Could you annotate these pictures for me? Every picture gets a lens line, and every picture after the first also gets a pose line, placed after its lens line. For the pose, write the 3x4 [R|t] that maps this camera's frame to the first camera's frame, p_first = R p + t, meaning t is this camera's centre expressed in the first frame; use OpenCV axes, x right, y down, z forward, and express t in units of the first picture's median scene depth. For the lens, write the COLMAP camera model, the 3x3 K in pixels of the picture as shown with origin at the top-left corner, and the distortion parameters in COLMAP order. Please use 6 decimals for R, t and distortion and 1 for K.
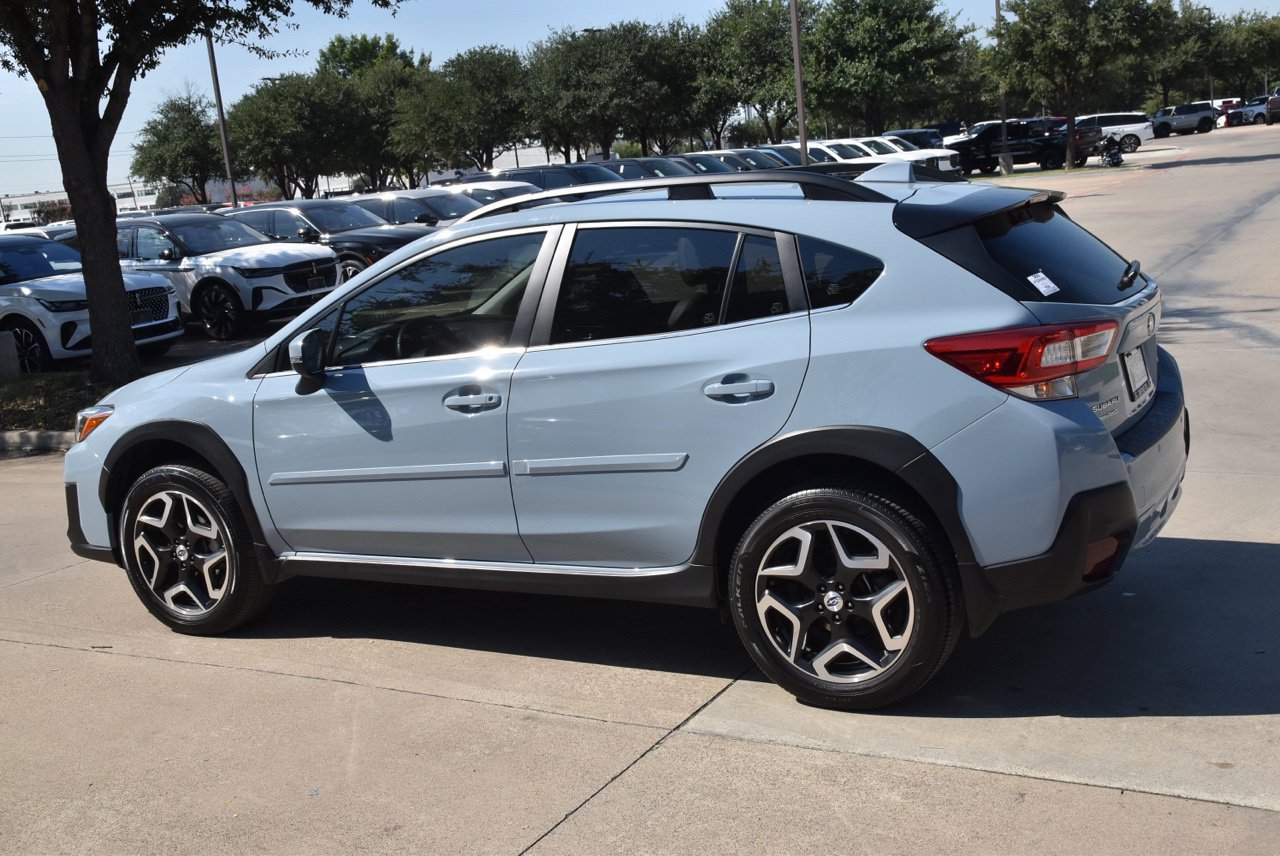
lens RADIAL K [[1367.3, 0, 605.0], [0, 1367.3, 426.8], [0, 0, 1]] dist [0.007413, 0.041939]
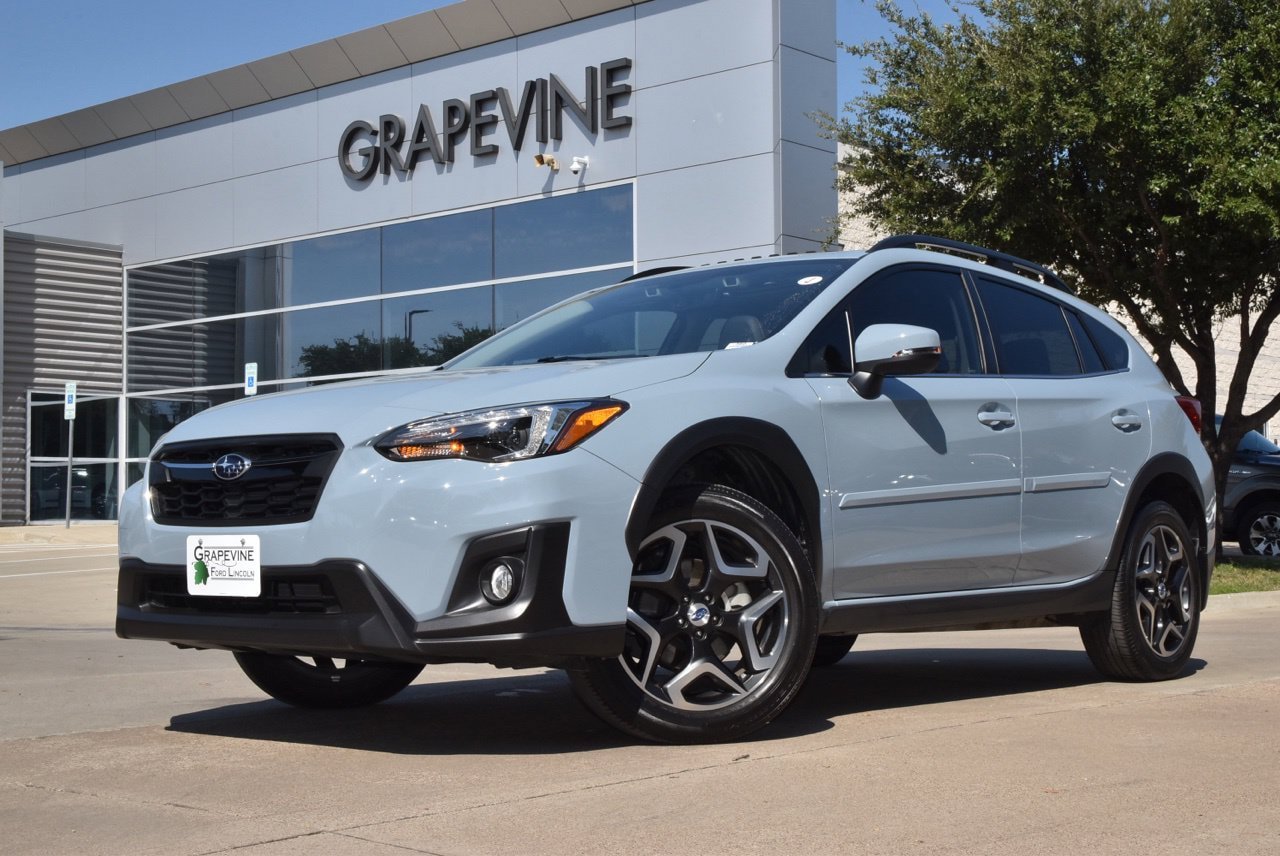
lens RADIAL K [[1750.4, 0, 640.0], [0, 1750.4, 428.0], [0, 0, 1]] dist [0.069963, 0.042081]
pose [[0.197546, 0.147849, 0.969080, -1.406670], [0.156093, 0.971204, -0.179992, 0.180575], [-0.967786, 0.186823, 0.168779, 1.046990]]
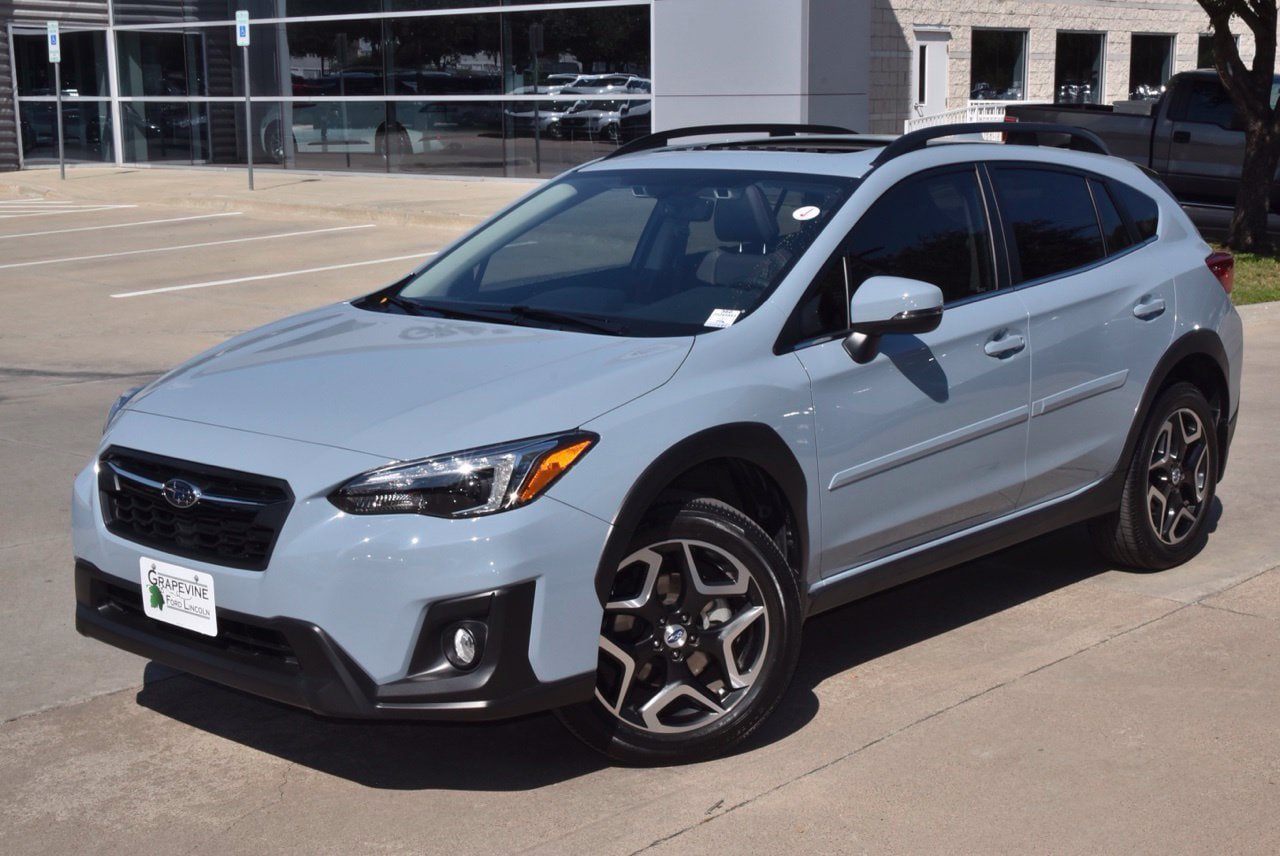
lens RADIAL K [[1802.6, 0, 640.0], [0, 1802.6, 428.0], [0, 0, 1]] dist [0.071823, 0.083643]
pose [[0.212769, -0.079920, 0.973829, -1.374349], [0.156810, 0.986524, 0.046701, -0.060406], [-0.964438, 0.142769, 0.222434, 0.983084]]
